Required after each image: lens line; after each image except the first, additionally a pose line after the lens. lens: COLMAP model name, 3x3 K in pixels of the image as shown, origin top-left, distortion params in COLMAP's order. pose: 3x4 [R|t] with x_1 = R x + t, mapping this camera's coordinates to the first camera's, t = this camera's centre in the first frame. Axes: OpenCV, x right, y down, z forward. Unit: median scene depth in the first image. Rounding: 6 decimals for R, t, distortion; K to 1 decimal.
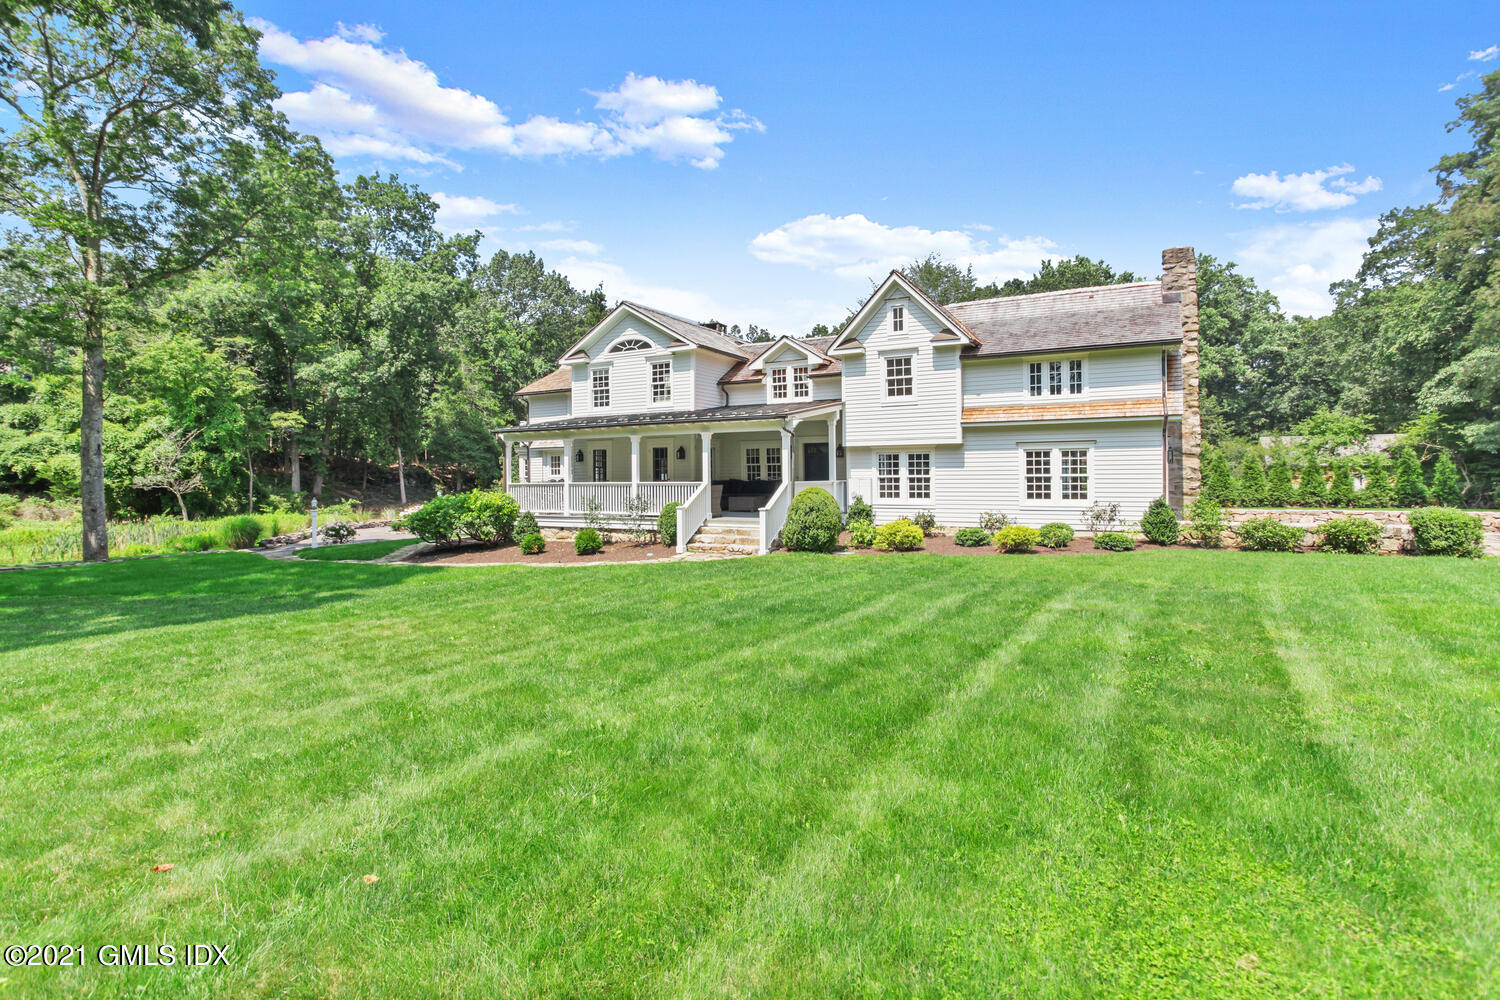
lens RADIAL K [[742.9, 0, 761.5], [0, 742.9, 477.7], [0, 0, 1]] dist [-0.057784, 0.034191]
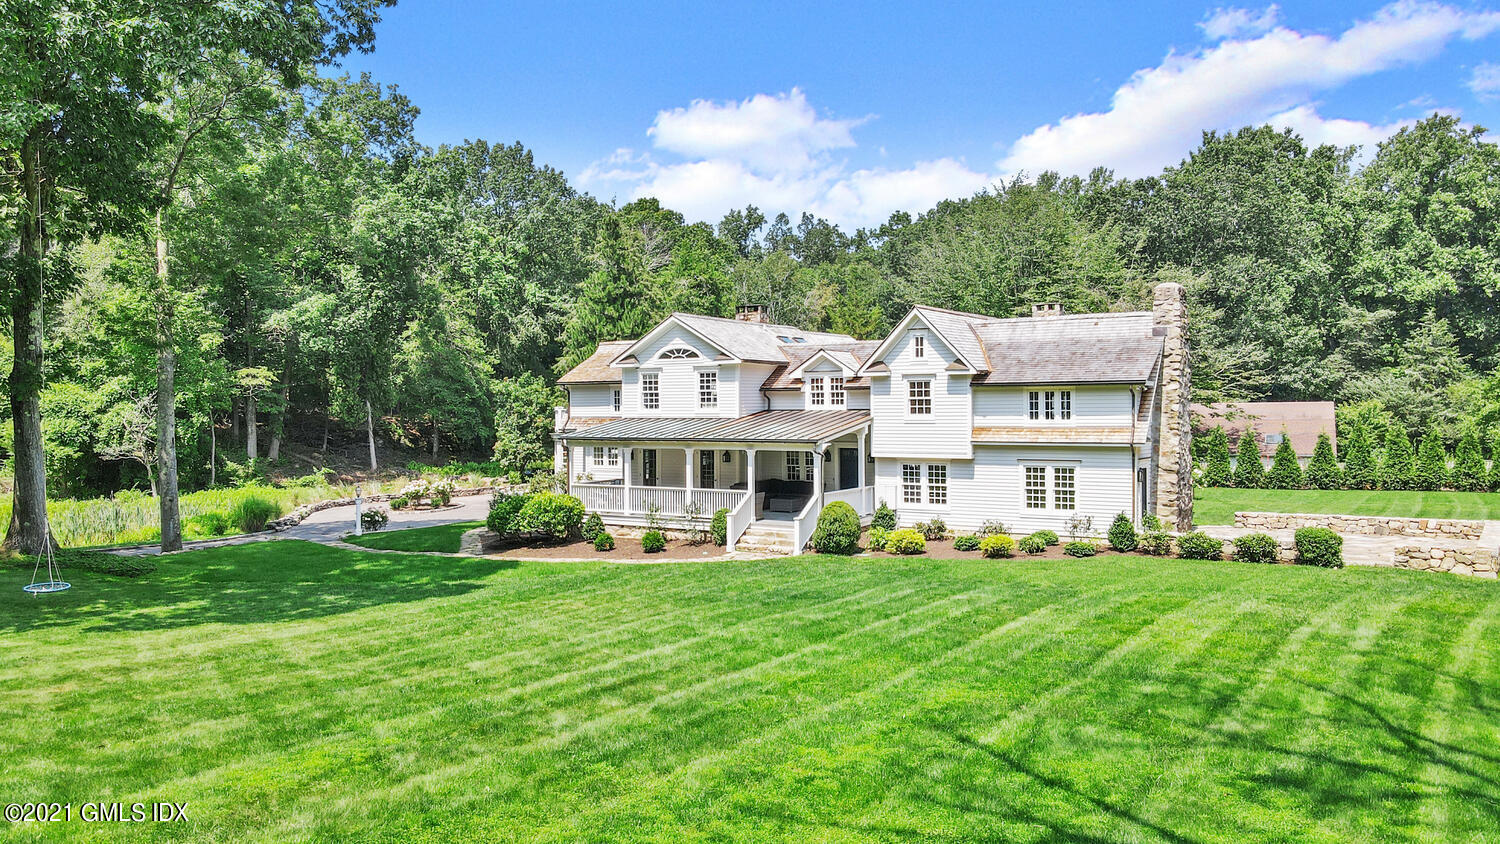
lens RADIAL K [[1126.4, 0, 750.0], [0, 1126.4, 422.0], [0, 0, 1]] dist [-0.030783, 0.001540]
pose [[0.997943, 0.003061, -0.064029, 0.035969], [-0.002236, 0.999914, 0.012959, -0.119337], [0.064063, -0.012789, 0.997864, -0.736142]]
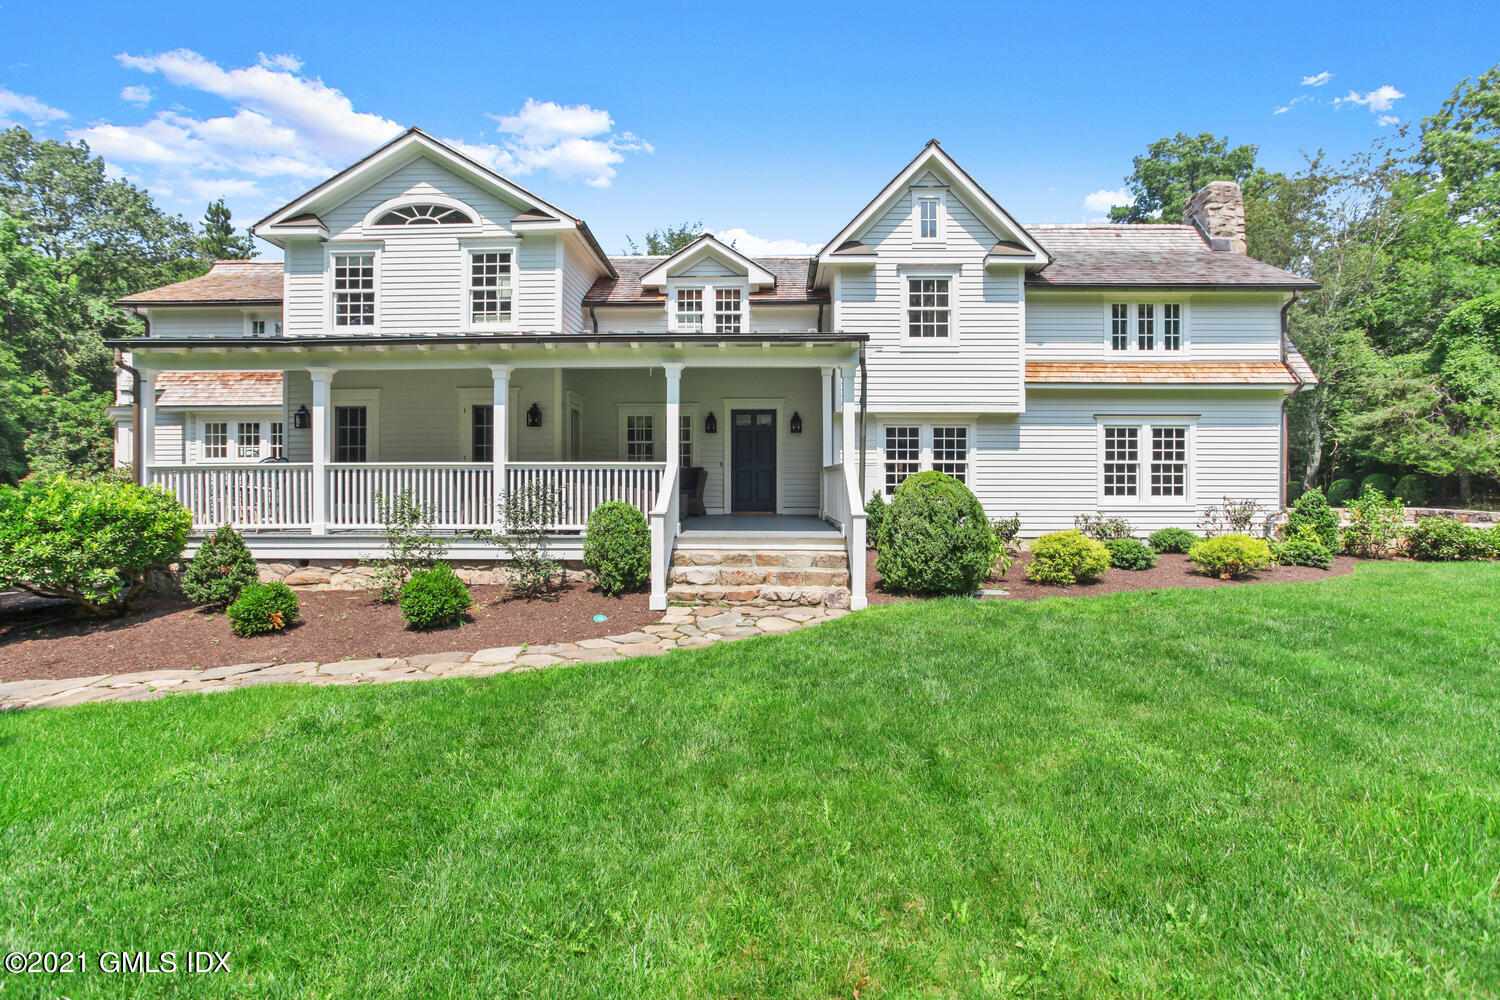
lens RADIAL K [[742.9, 0, 761.5], [0, 742.9, 477.7], [0, 0, 1]] dist [-0.057784, 0.034191]
pose [[0.889876, 0.009777, 0.456098, -0.235554], [-0.007013, 0.999945, -0.007752, 0.018249], [-0.456149, 0.003699, 0.889896, 0.488475]]
